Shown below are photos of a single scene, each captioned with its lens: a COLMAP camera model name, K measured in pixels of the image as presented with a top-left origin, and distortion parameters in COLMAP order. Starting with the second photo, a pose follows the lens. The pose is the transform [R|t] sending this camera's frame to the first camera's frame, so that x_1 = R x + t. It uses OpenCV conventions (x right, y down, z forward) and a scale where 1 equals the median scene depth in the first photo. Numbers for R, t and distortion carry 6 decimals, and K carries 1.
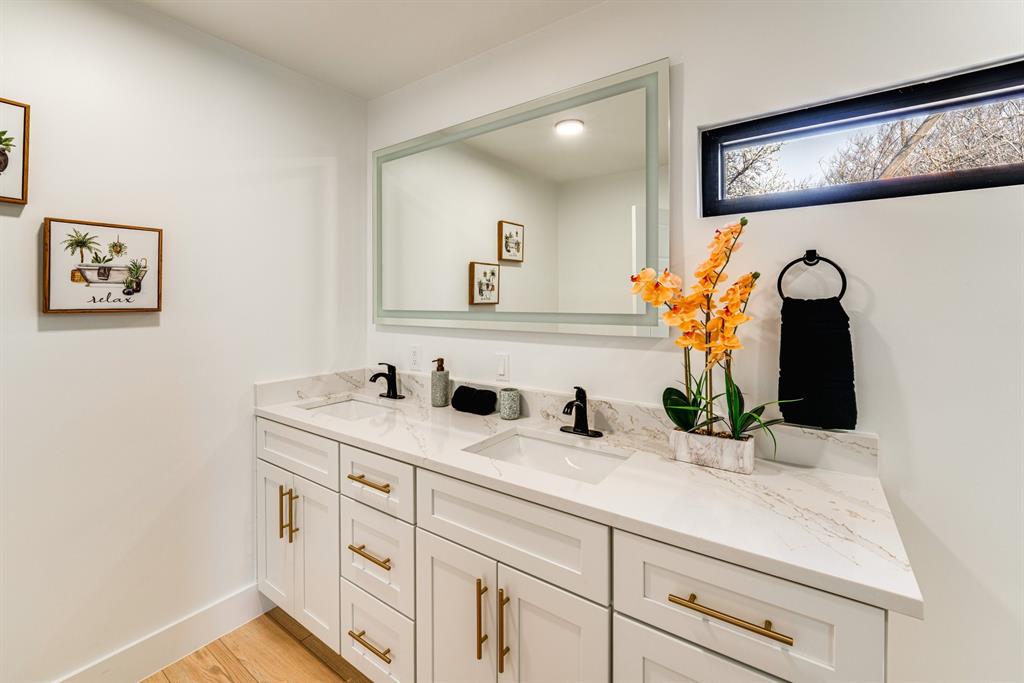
lens RADIAL K [[431.9, 0, 515.1], [0, 431.9, 298.7], [0, 0, 1]] dist [-0.000281, -0.000031]
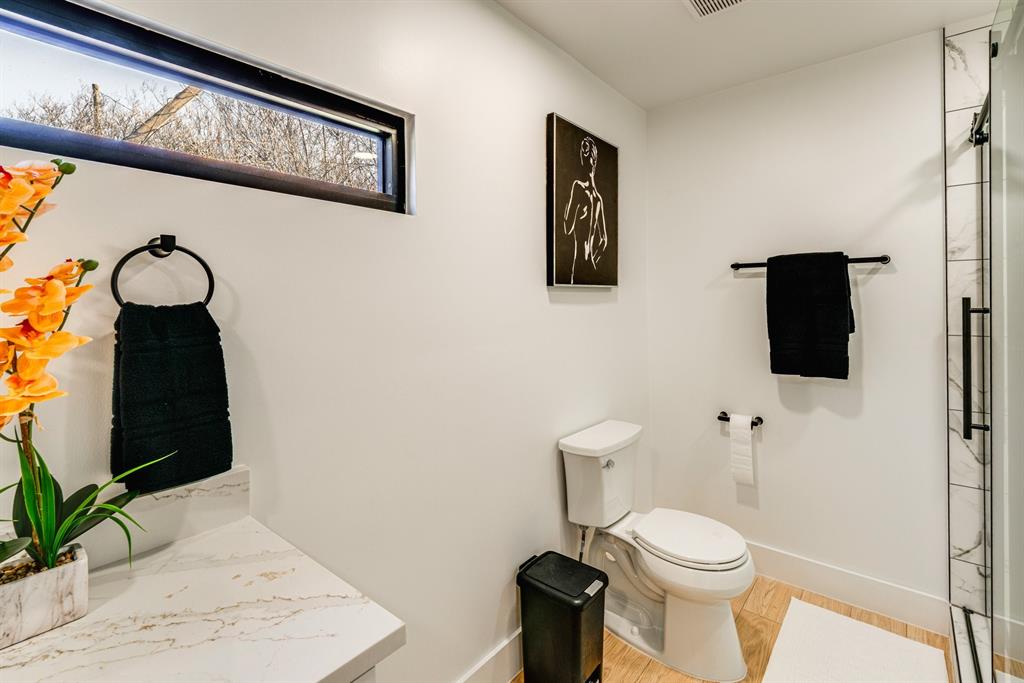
lens RADIAL K [[461.3, 0, 514.6], [0, 461.3, 298.7], [0, 0, 1]] dist [0.001566, 0.000550]
pose [[0.059553, 0.003525, 0.998219, -0.031443], [0.001288, 0.999993, -0.003609, -0.006050], [-0.998224, 0.001501, 0.059548, 0.385796]]
